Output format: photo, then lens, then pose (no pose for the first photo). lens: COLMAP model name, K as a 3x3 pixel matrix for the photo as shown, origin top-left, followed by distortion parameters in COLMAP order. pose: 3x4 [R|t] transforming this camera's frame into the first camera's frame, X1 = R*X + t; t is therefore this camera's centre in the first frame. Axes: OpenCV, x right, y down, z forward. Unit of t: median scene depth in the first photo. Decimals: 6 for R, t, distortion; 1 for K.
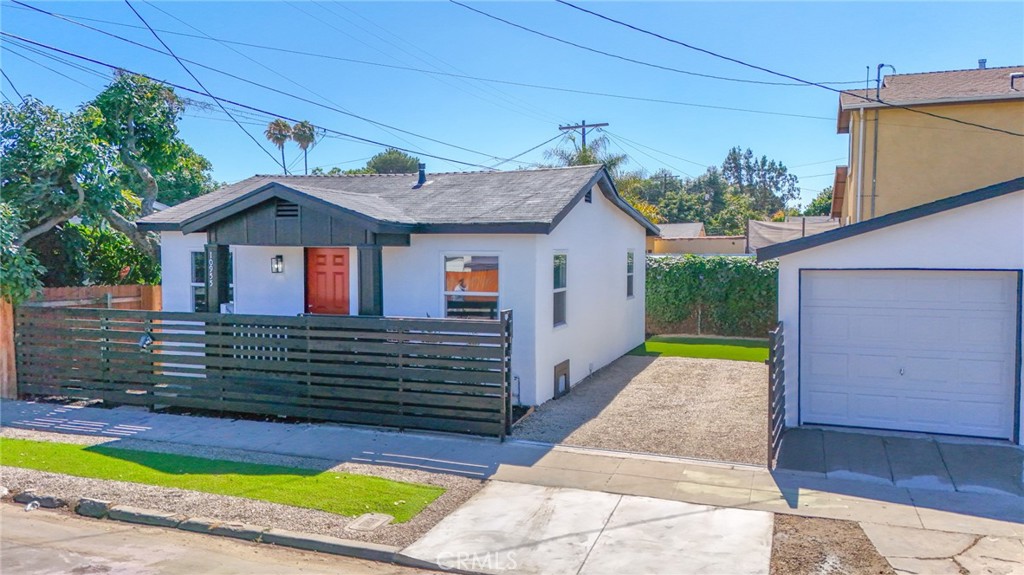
lens RADIAL K [[761.5, 0, 505.4], [0, 761.5, 280.3], [0, 0, 1]] dist [0.078548, -0.071828]
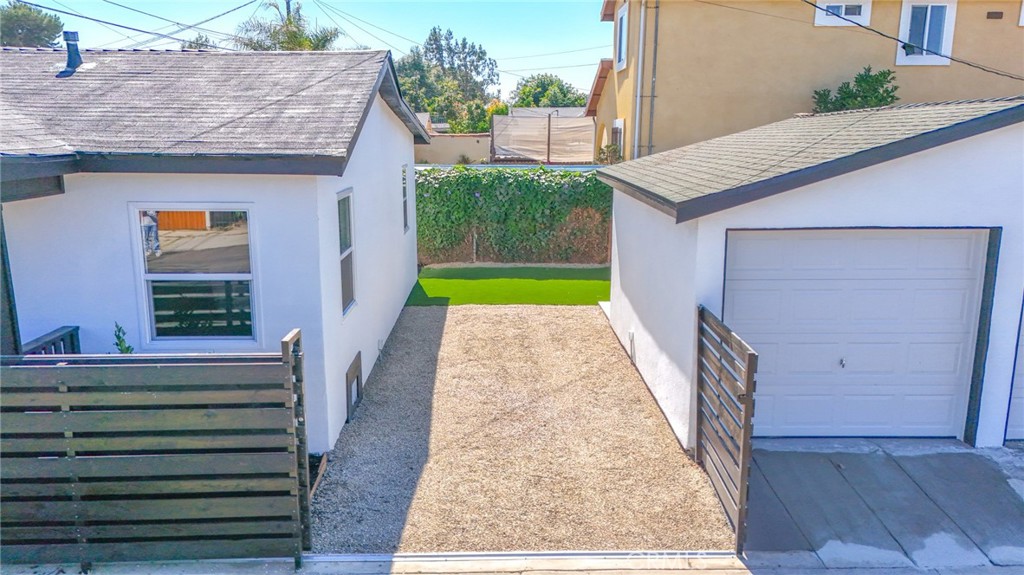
lens RADIAL K [[761.5, 0, 513.3], [0, 761.5, 287.6], [0, 0, 1]] dist [0.078548, -0.071828]
pose [[0.922132, -0.075297, 0.379476, -0.047214], [0.013503, 0.986543, 0.162941, -0.065543], [-0.386639, -0.145129, 0.910740, 0.379540]]
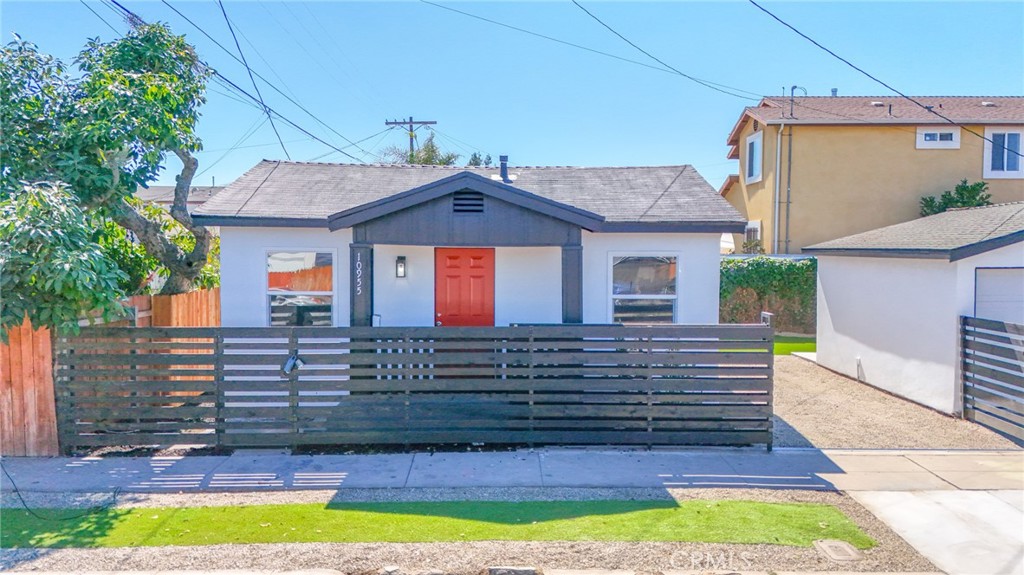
lens RADIAL K [[761.5, 0, 509.6], [0, 761.5, 282.9], [0, 0, 1]] dist [0.078548, -0.071828]
pose [[0.929585, -0.014961, 0.368305, -0.547122], [0.013773, 0.999888, 0.005856, -0.007327], [-0.368351, -0.000371, 0.929687, 0.184876]]
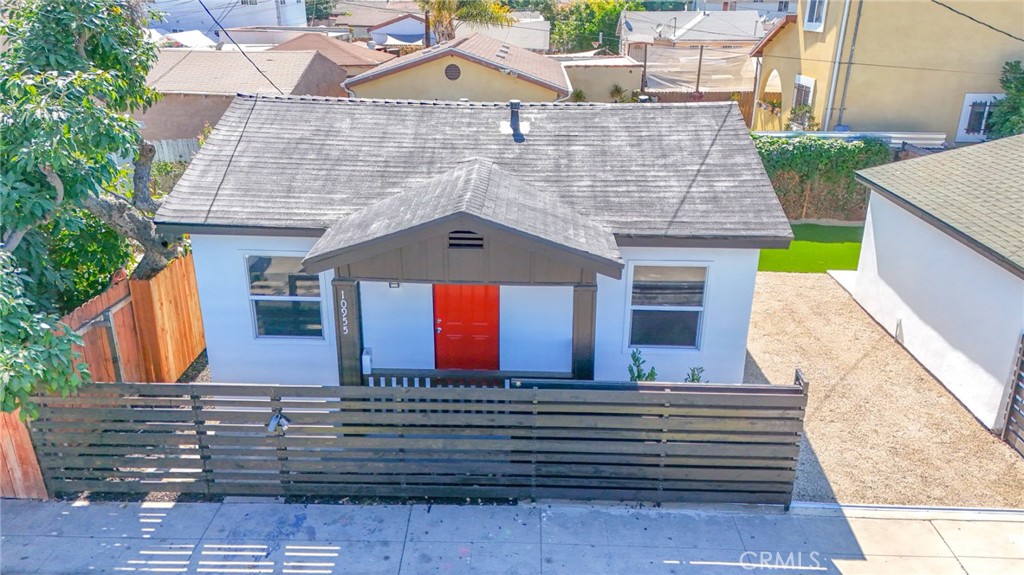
lens RADIAL K [[761.5, 0, 509.6], [0, 761.5, 288.3], [0, 0, 1]] dist [0.078548, -0.071828]
pose [[0.942703, -0.115724, 0.312920, -0.470739], [0.009004, 0.946399, 0.322873, -0.277443], [-0.333512, -0.301556, 0.893215, 0.310288]]
